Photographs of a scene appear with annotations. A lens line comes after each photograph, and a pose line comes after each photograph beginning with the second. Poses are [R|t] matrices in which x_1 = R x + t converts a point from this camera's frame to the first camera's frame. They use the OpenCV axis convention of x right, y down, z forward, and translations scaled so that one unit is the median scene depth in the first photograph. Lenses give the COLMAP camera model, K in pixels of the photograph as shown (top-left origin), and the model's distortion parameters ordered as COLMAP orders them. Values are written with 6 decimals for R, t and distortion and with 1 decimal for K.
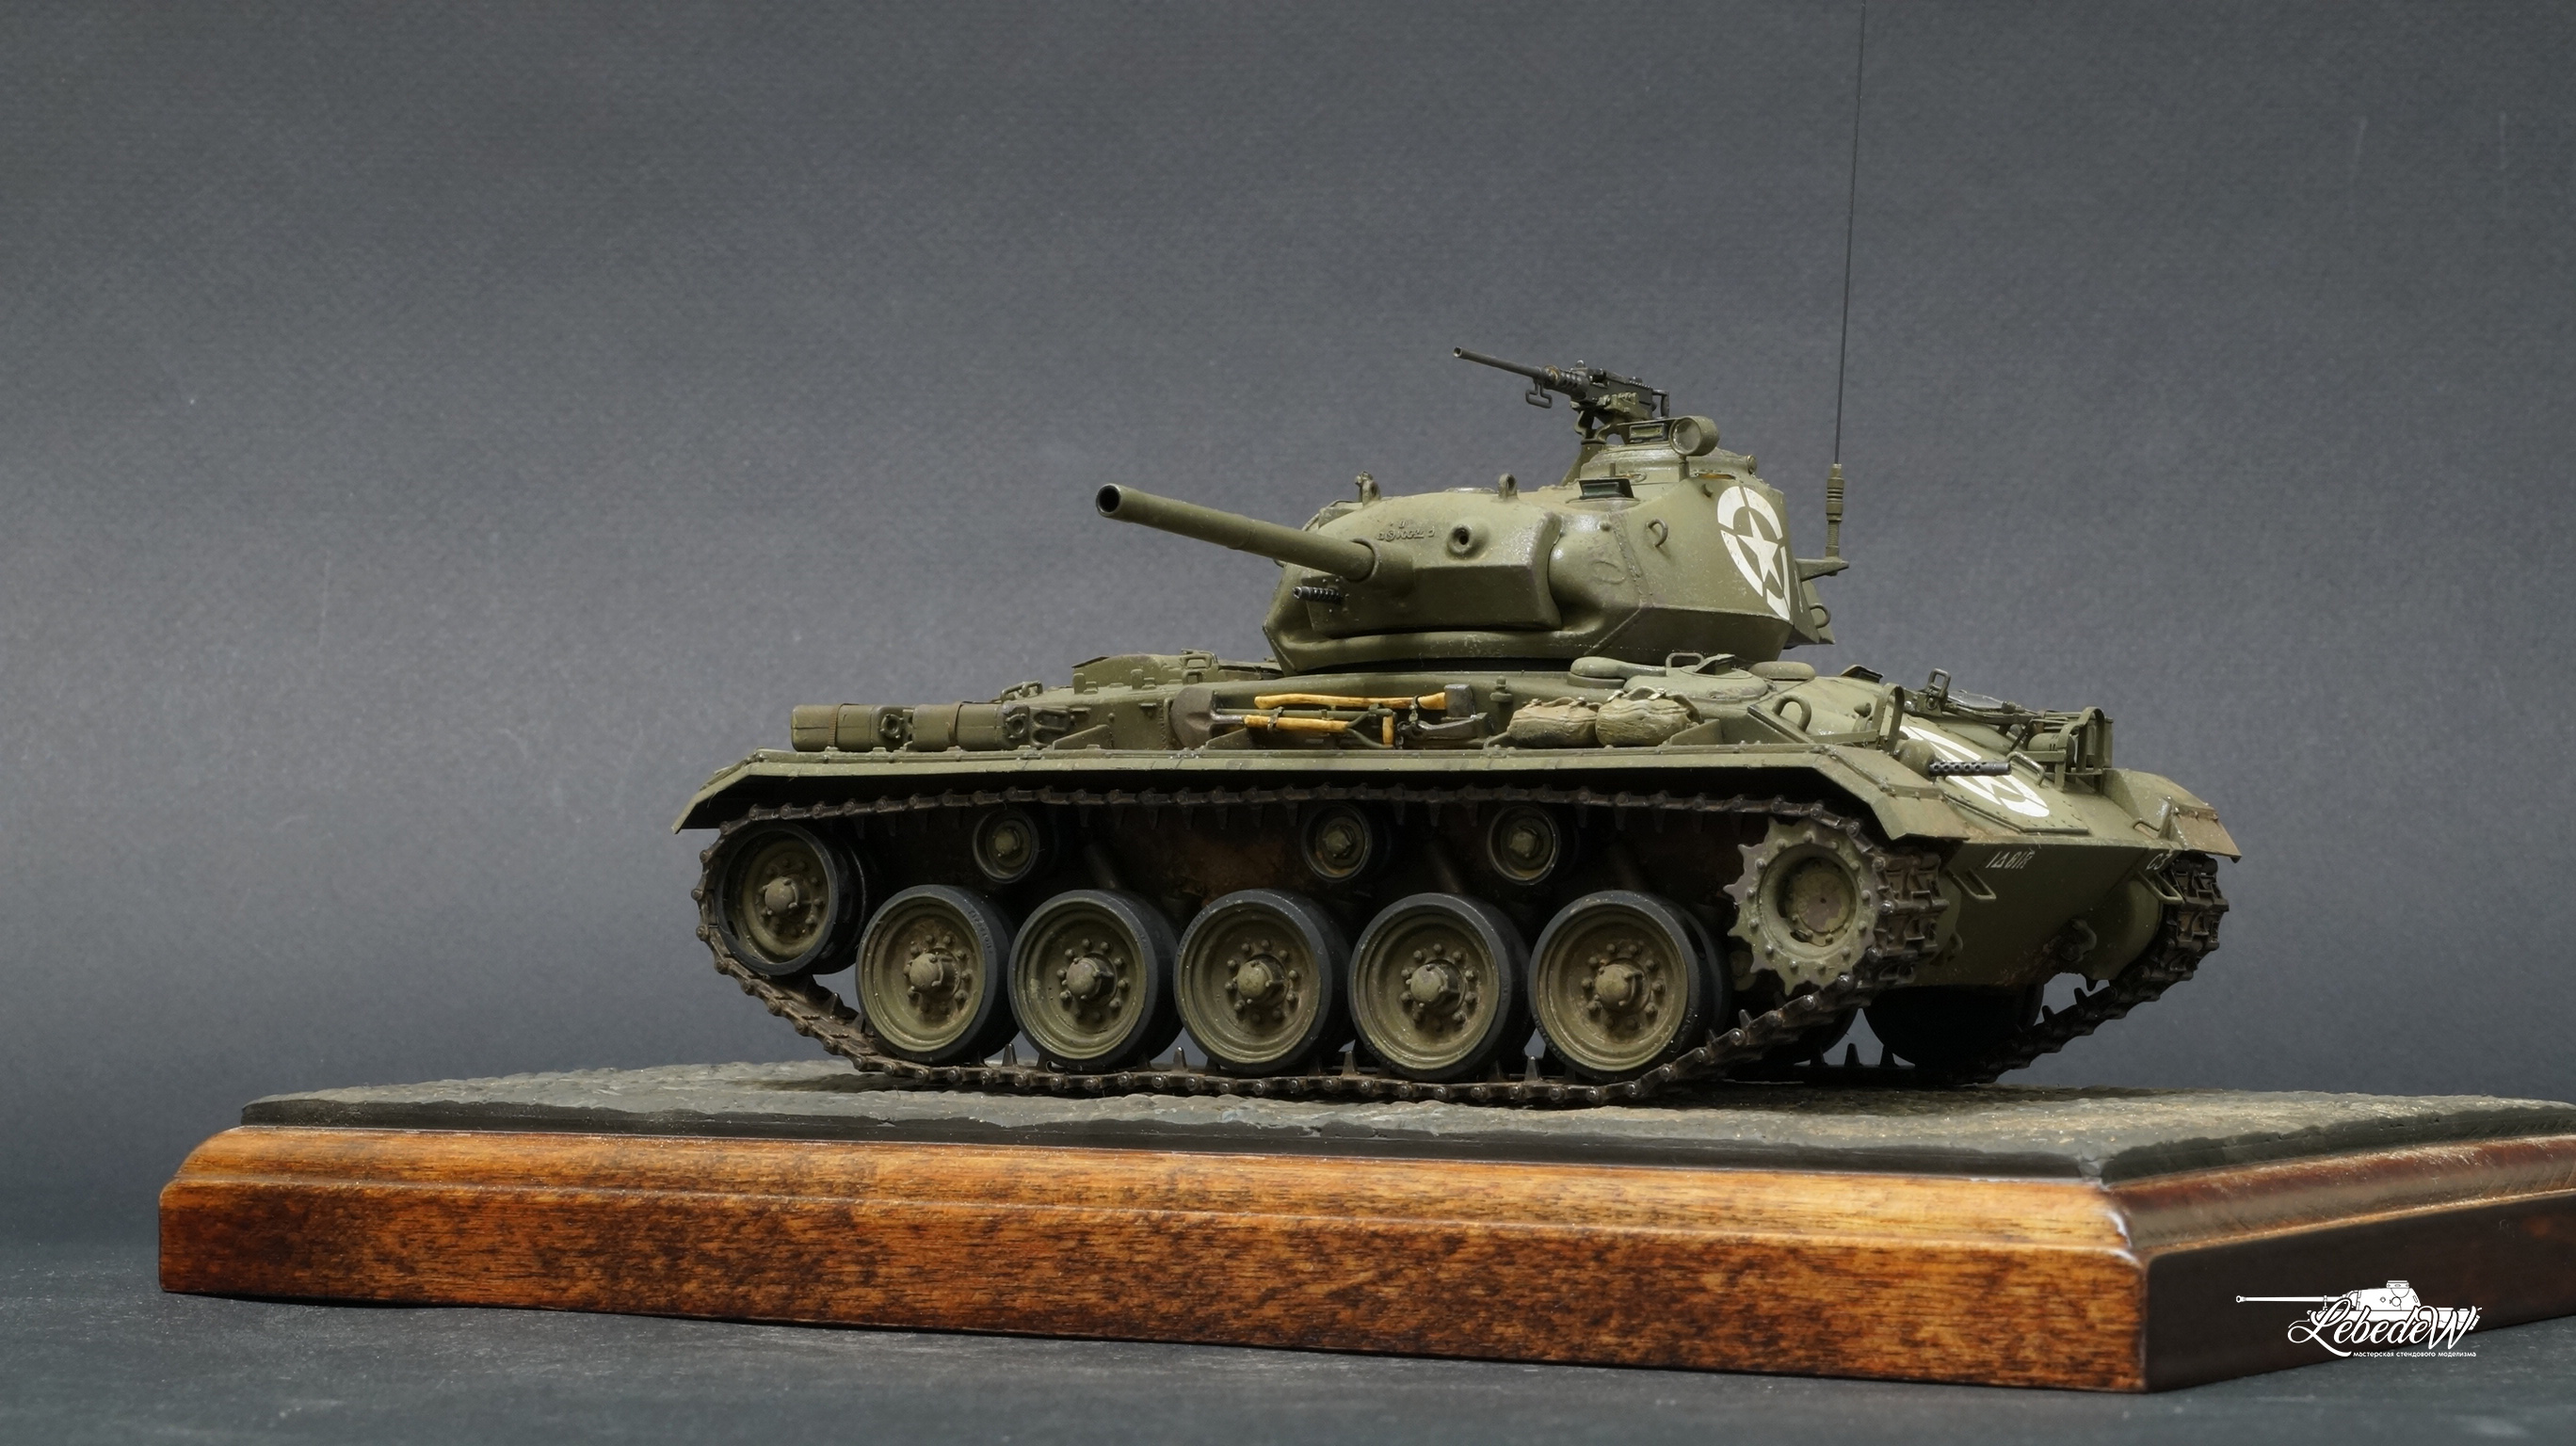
lens RADIAL K [[5622.0, 0, 1288.0], [0, 5622.0, 723.0], [0, 0, 1]] dist [-0.000221, -0.182610]
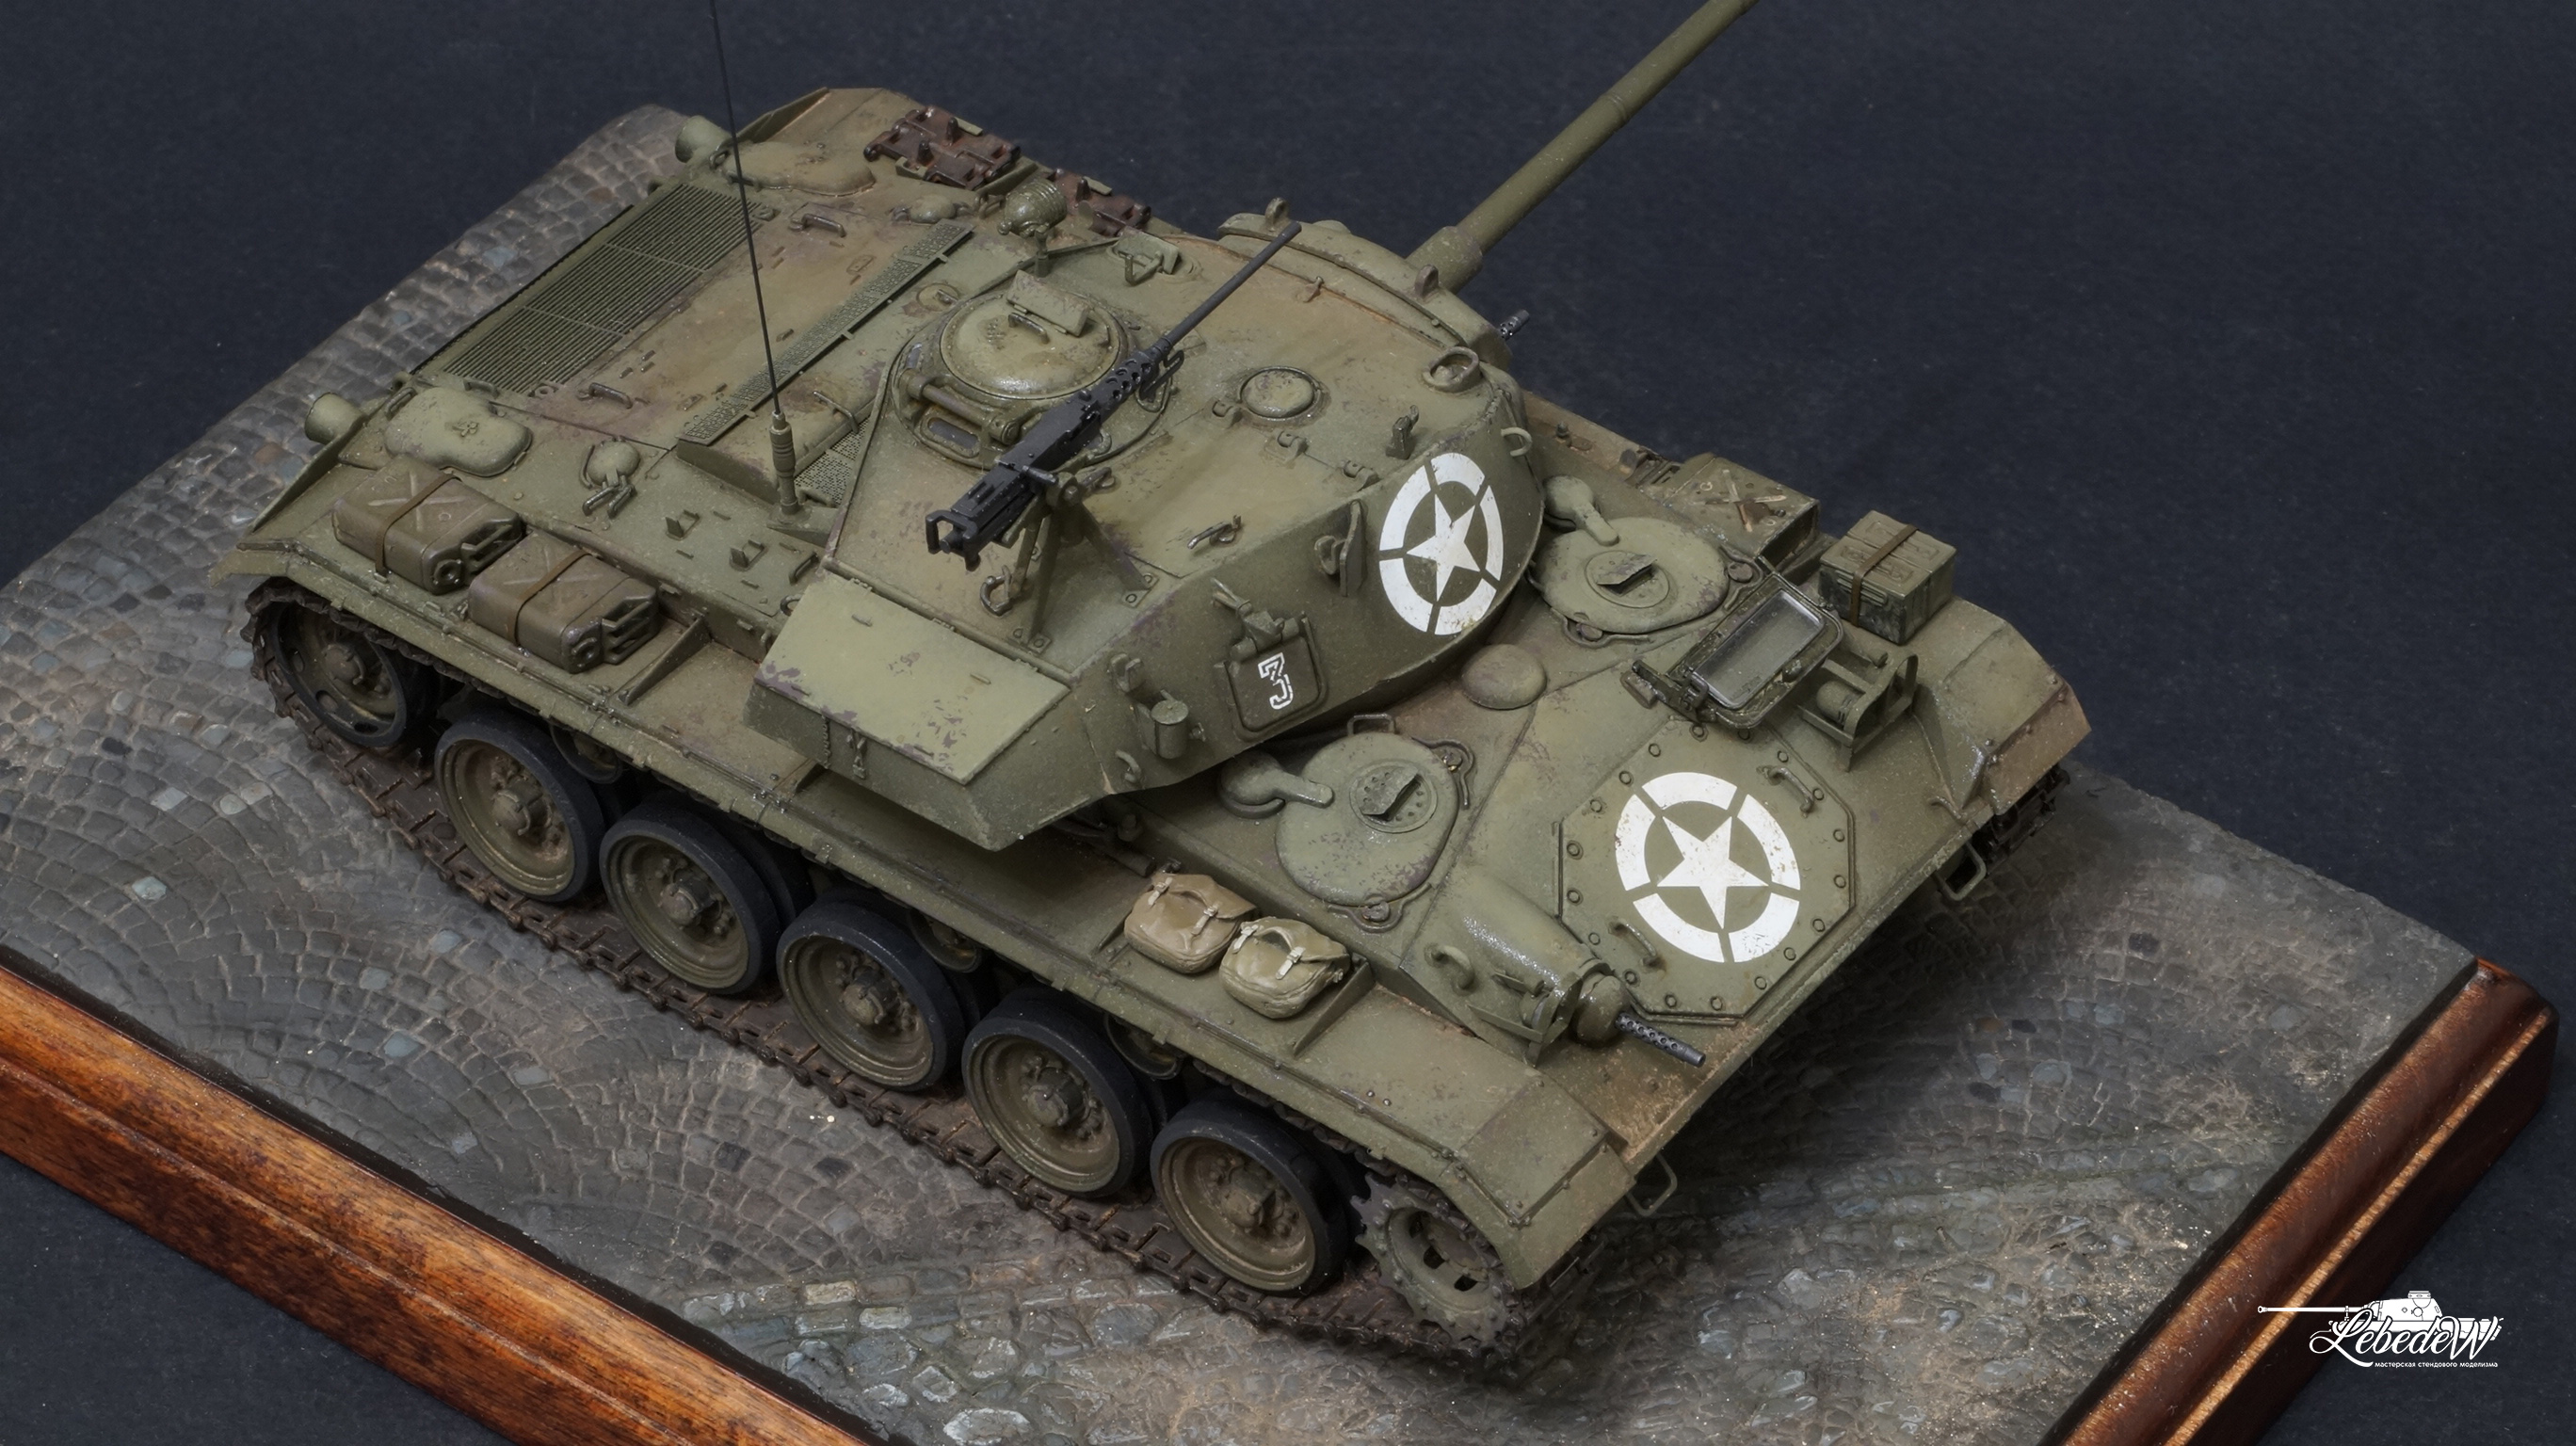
lens RADIAL K [[7371.7, 0, 1288.0], [0, 7371.7, 723.0], [0, 0, 1]] dist [0.123576, 0.654926]
pose [[0.997061, 0.046341, -0.061005, 0.098773], [0.008948, 0.720410, 0.693491, -0.600004], [0.076086, -0.691999, 0.717878, 0.175027]]
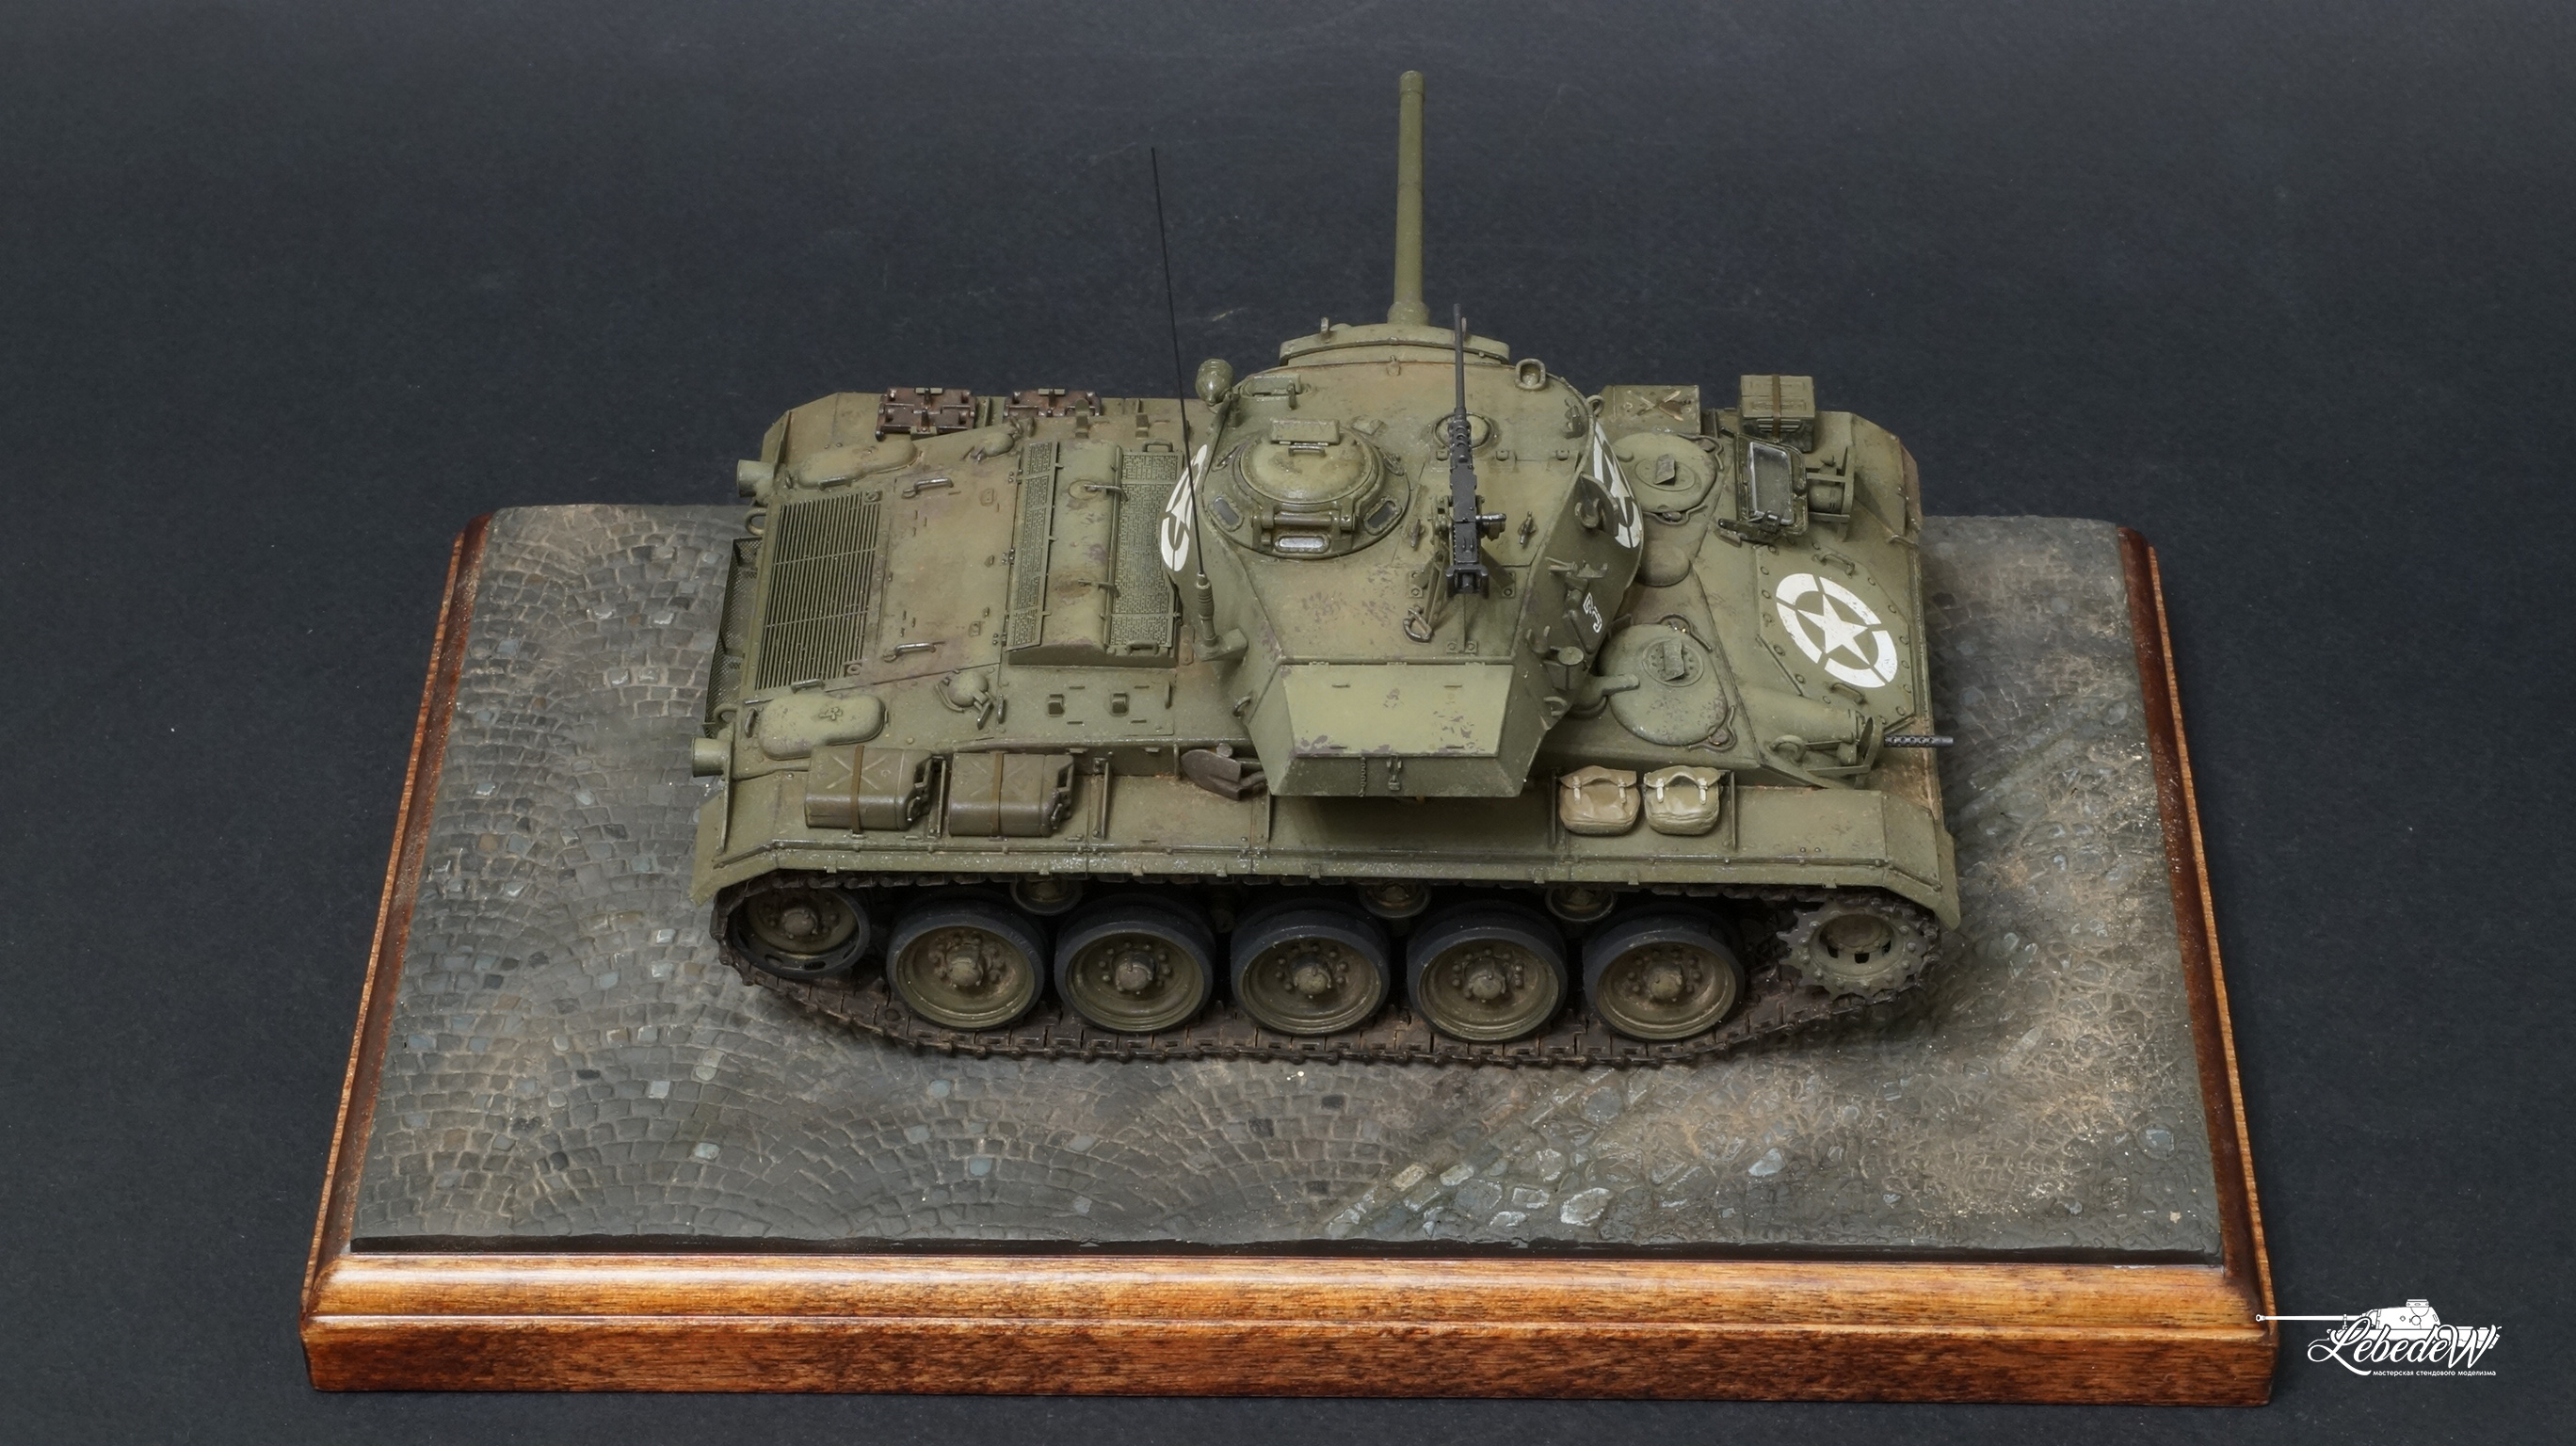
lens RADIAL K [[5454.7, 0, 1288.0], [0, 5454.7, 723.0], [0, 0, 1]] dist [0.010827, 0.086763]
pose [[0.859101, -0.347987, 0.375301, -0.322030], [-0.006964, 0.725271, 0.688428, -0.597815], [-0.511759, -0.594043, 0.620658, 0.263677]]
